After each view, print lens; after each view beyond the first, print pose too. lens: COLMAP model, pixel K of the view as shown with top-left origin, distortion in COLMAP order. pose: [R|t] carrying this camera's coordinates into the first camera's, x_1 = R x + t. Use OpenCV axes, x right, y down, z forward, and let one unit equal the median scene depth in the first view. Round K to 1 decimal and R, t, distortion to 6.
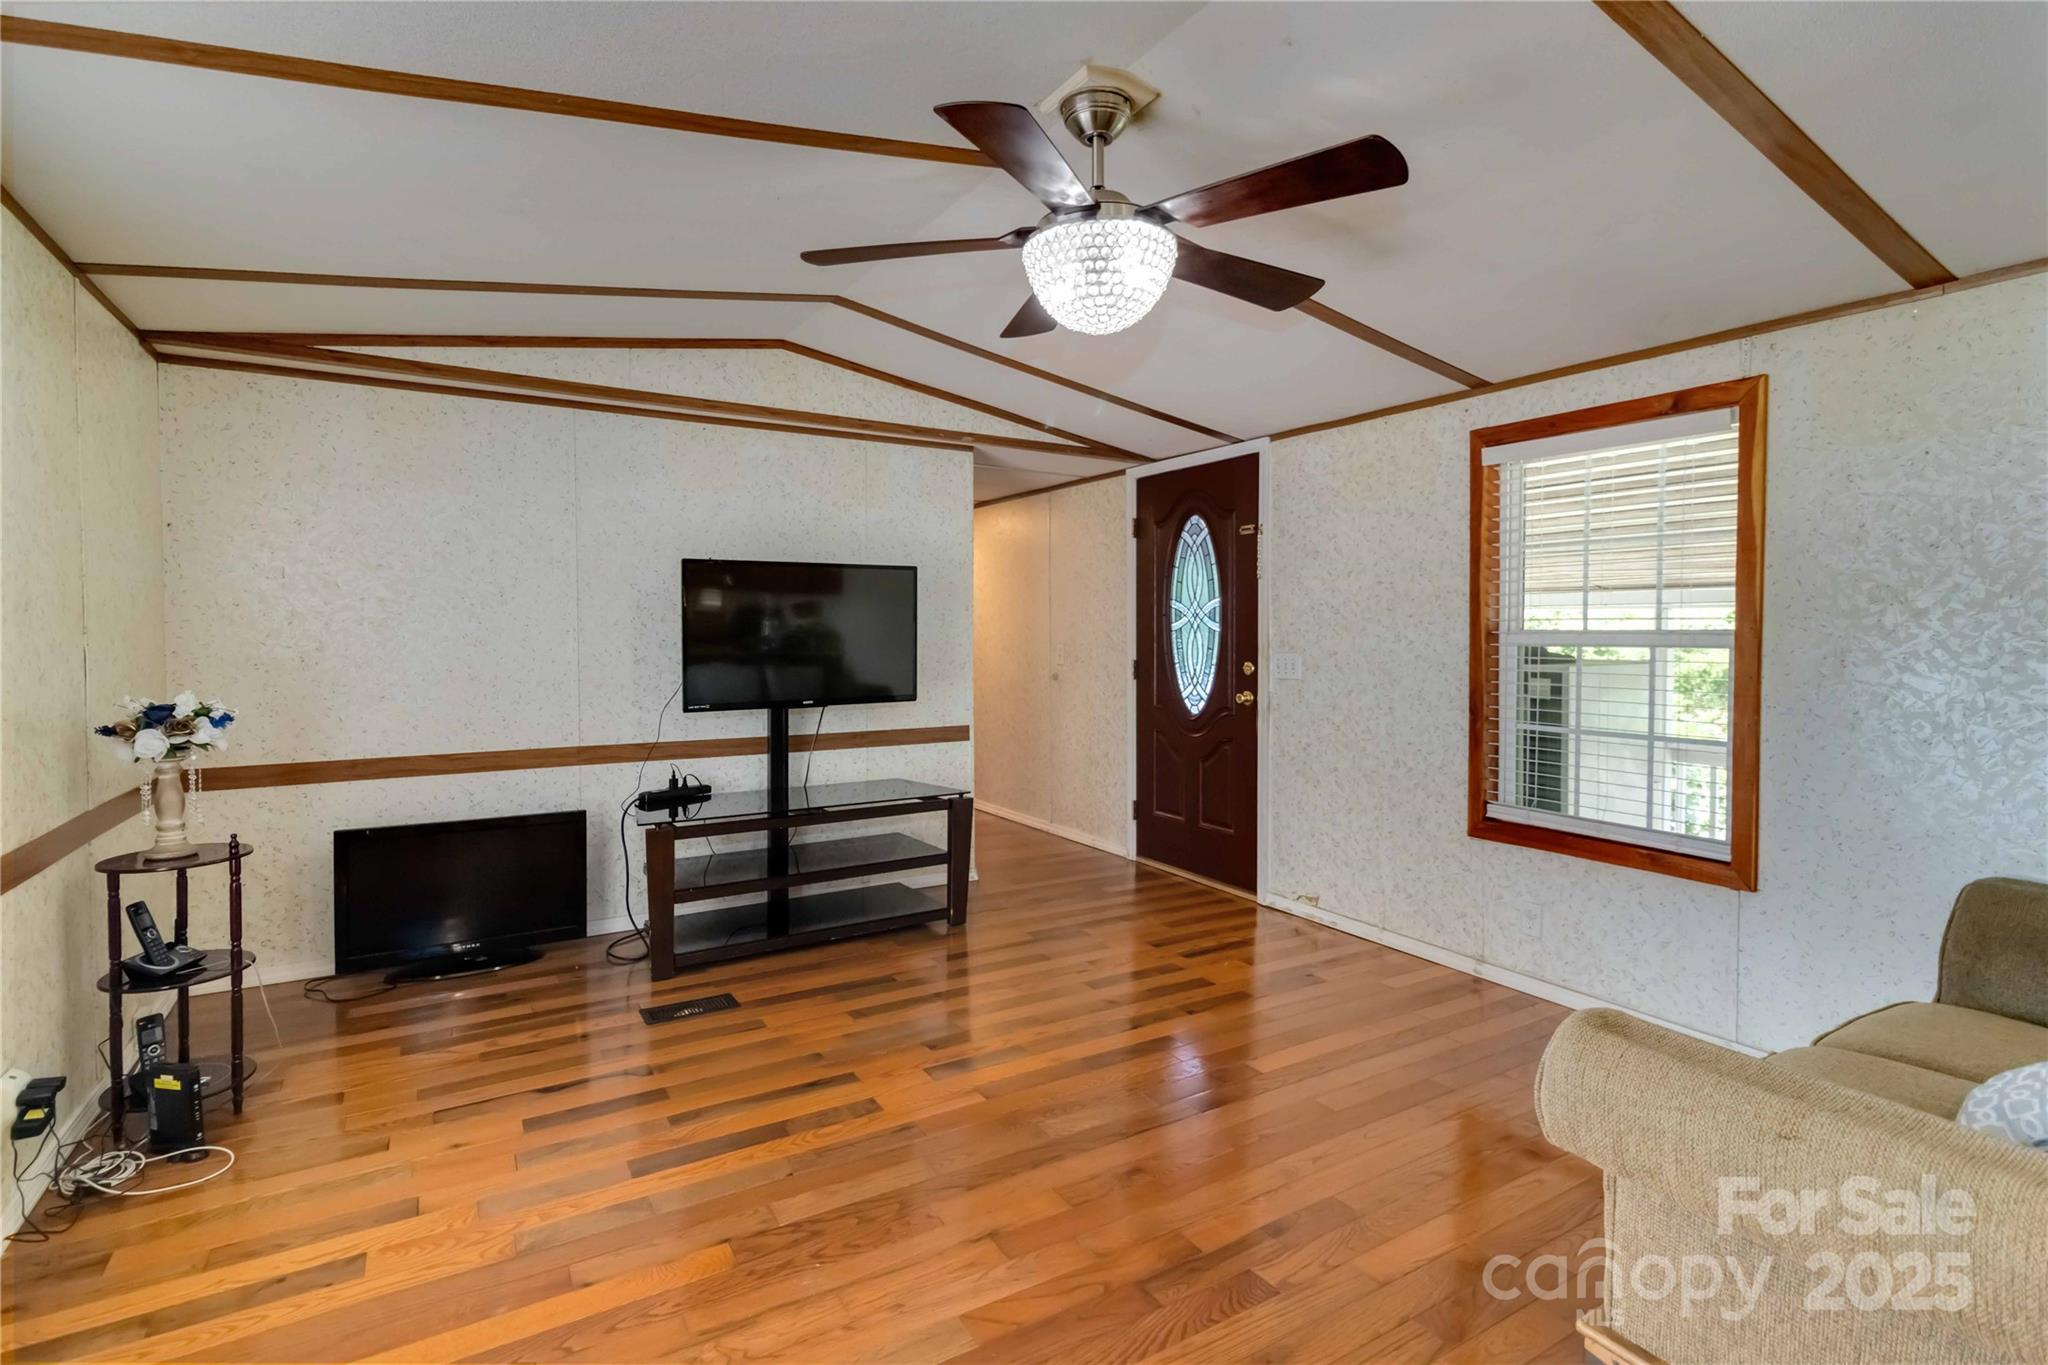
lens RADIAL K [[970.6, 0, 1025.9], [0, 970.6, 651.4], [0, 0, 1]] dist [0.002219, 0.001635]
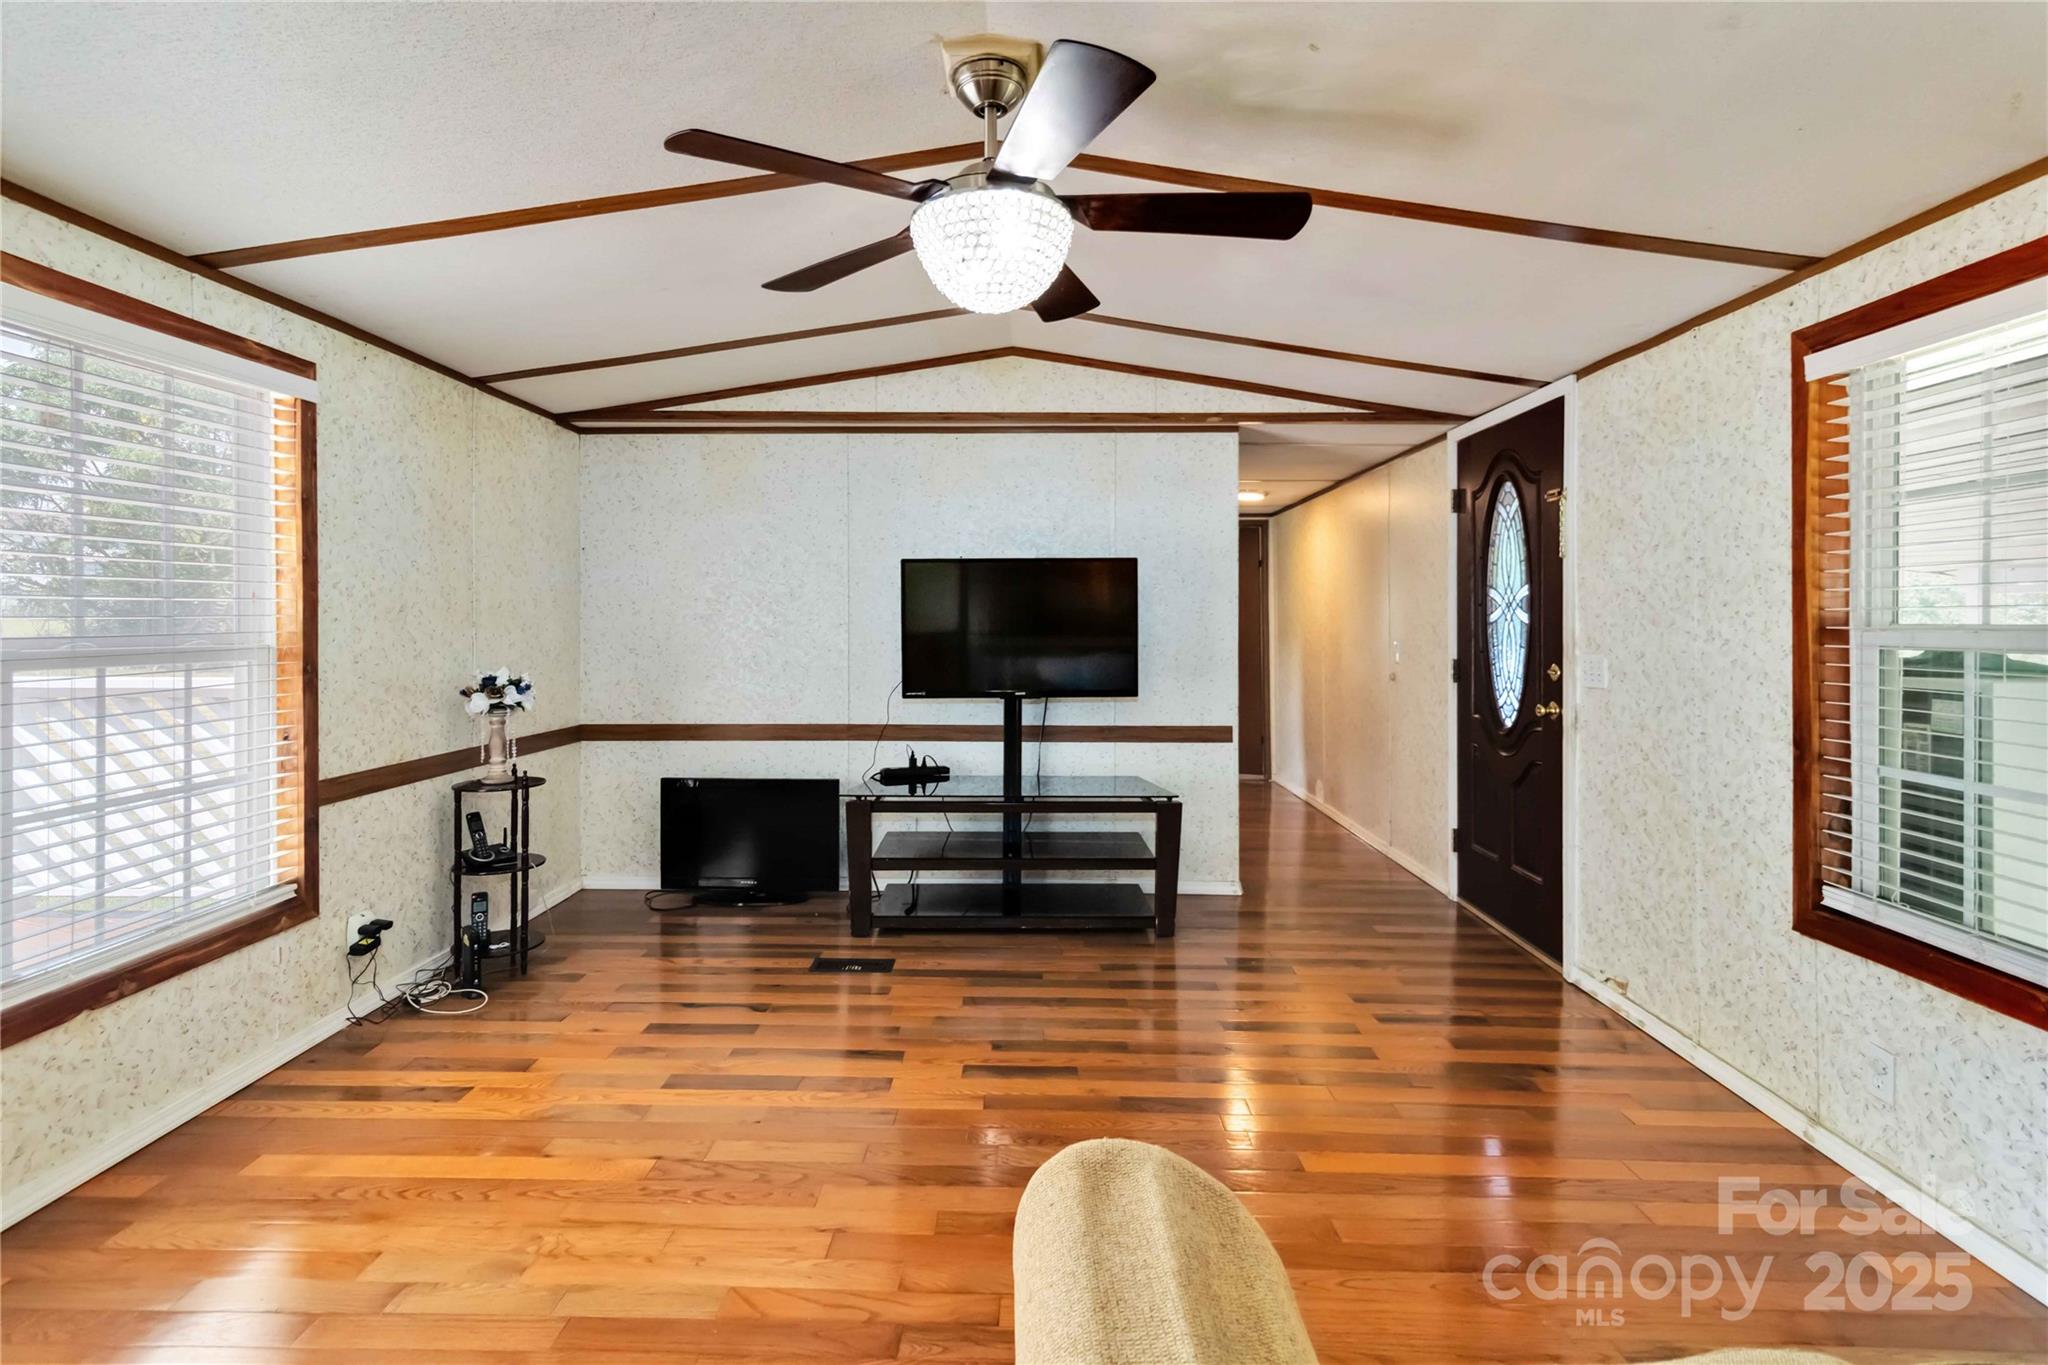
lens RADIAL K [[981.1, 0, 1011.6], [0, 981.1, 621.3], [0, 0, 1]] dist [0.004736, 0.000397]
pose [[0.844541, -0.000707, -0.535491, 0.340107], [-0.011387, 0.999749, -0.019279, -0.004301], [0.535370, 0.022380, 0.844321, 0.118048]]
